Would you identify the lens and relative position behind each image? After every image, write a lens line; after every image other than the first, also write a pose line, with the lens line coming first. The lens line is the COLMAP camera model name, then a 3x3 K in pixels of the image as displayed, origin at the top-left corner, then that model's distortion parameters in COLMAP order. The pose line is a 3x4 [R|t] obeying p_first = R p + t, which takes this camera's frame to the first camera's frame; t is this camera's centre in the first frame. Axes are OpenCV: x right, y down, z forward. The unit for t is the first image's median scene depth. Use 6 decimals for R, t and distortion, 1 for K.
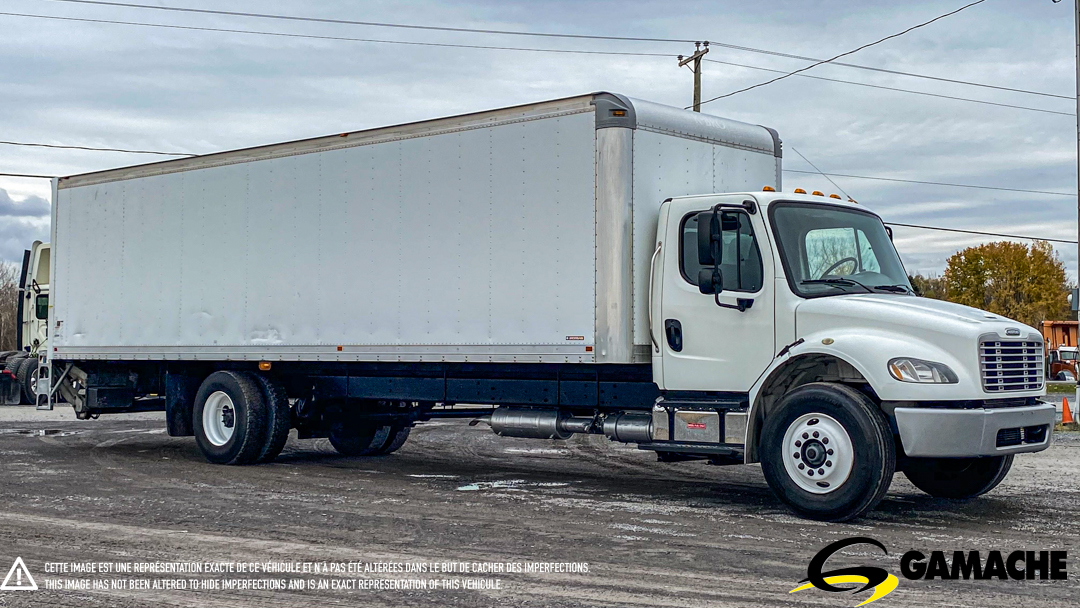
lens RADIAL K [[1507.0, 0, 540.0], [0, 1507.0, 203.8], [0, 0, 1]] dist [0.013437, -0.906410]
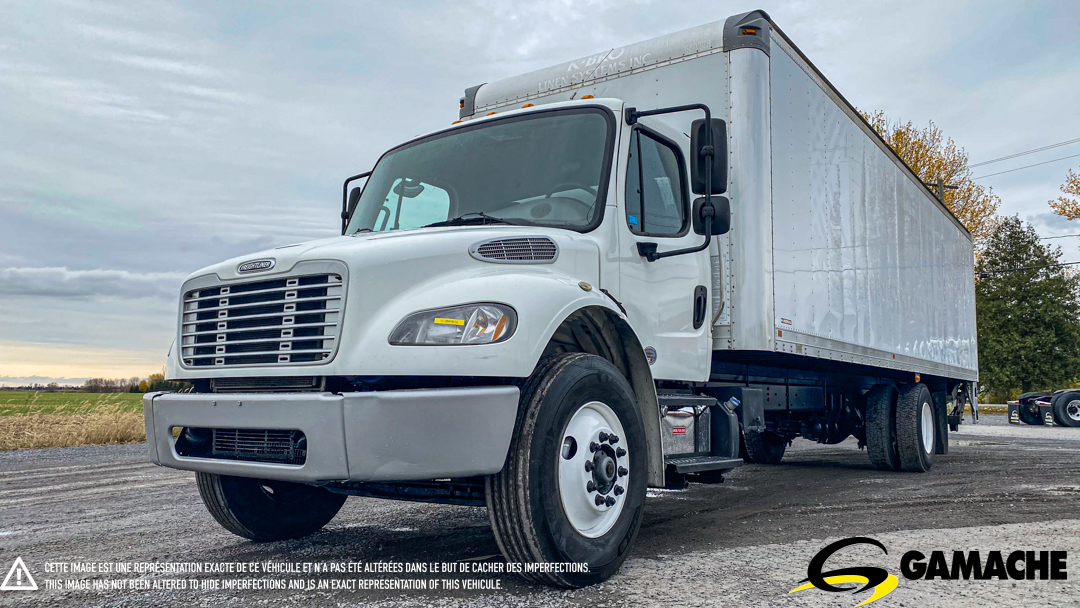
lens RADIAL K [[847.8, 0, 534.7], [0, 847.8, 304.5], [0, 0, 1]] dist [0.031268, -0.001960]
pose [[0.116548, -0.113865, -0.986636, 0.665722], [0.096972, 0.989965, -0.102794, 0.147856], [0.988440, -0.083695, 0.126420, 1.077653]]
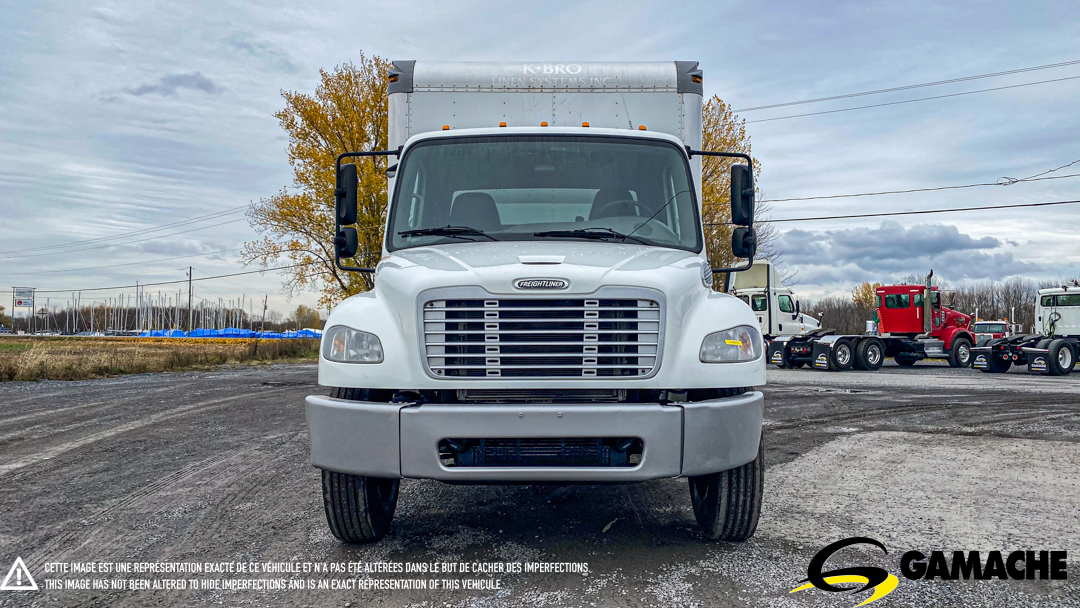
lens RADIAL K [[889.1, 0, 540.0], [0, 889.1, 304.0], [0, 0, 1]] dist [0.002896, 0.000107]
pose [[0.665049, -0.034261, -0.746014, 0.600405], [0.080365, 0.996429, 0.025882, 0.085590], [0.742463, -0.077166, 0.665427, 0.760308]]
